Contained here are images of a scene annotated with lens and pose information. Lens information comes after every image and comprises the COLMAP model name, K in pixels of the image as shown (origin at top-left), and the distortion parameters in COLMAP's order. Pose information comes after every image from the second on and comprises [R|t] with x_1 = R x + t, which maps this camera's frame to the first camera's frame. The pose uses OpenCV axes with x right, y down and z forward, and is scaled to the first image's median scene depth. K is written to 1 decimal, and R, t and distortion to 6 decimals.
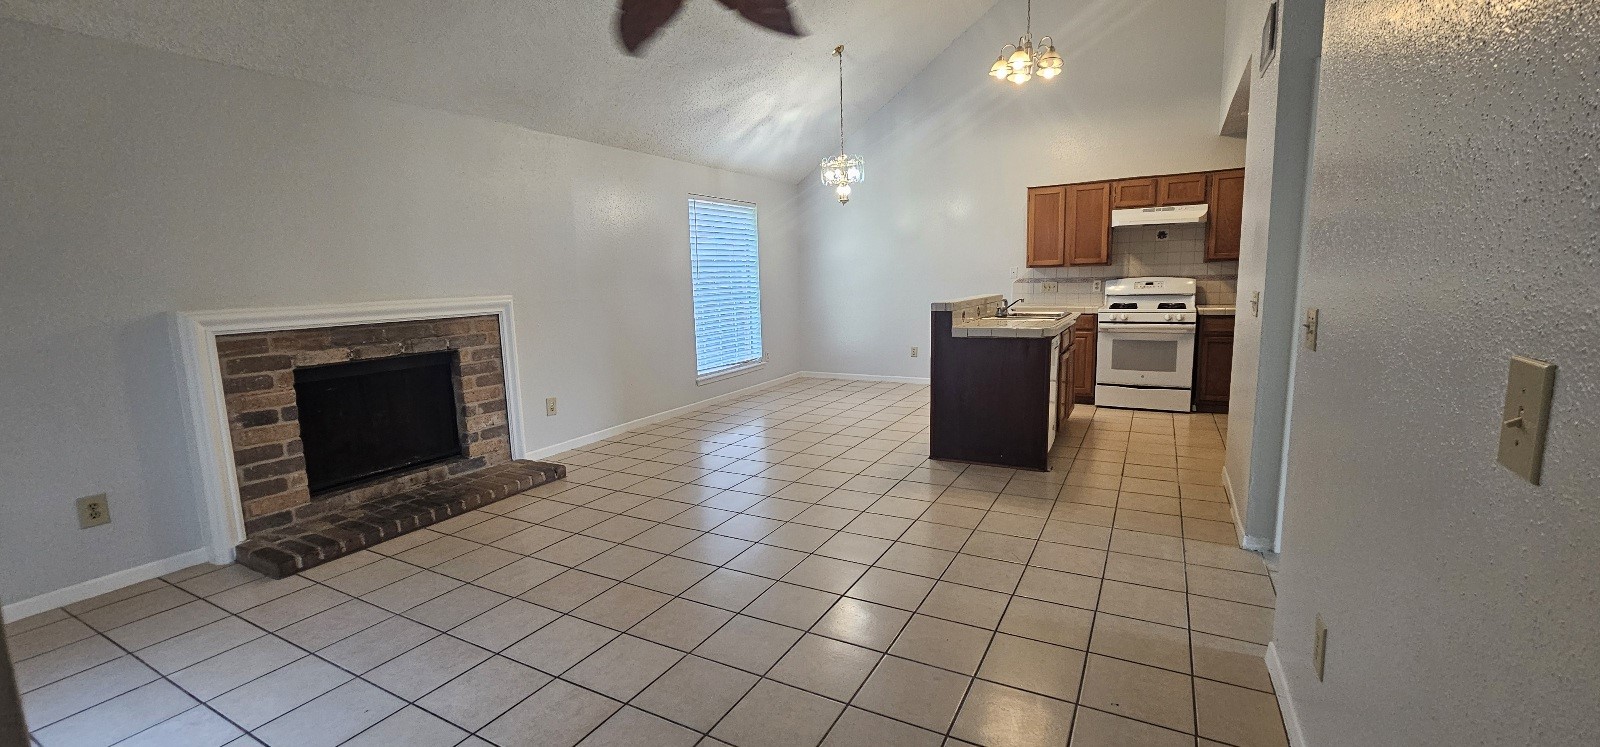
lens RADIAL K [[651.5, 0, 795.4], [0, 651.5, 372.3], [0, 0, 1]] dist [-0.009351, 0.000572]
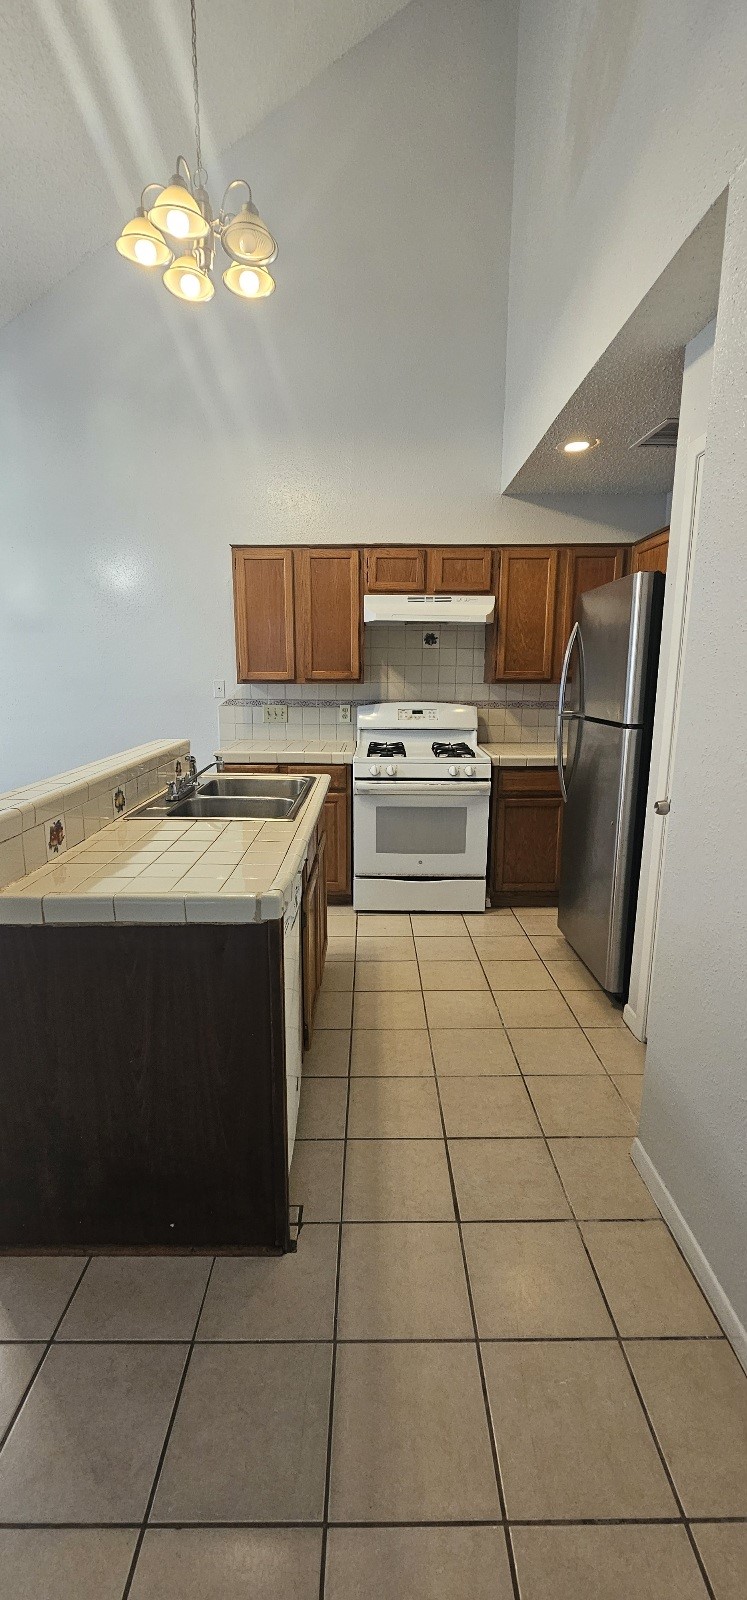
lens RADIAL K [[651.5, 0, 373.2], [0, 651.5, 802.4], [0, 0, 1]] dist [-0.009351, 0.000572]
pose [[0.872295, -0.072896, 0.483515, 0.181020], [0.043842, 0.996502, 0.071142, -0.096555], [-0.487010, -0.040858, 0.872440, 0.448401]]
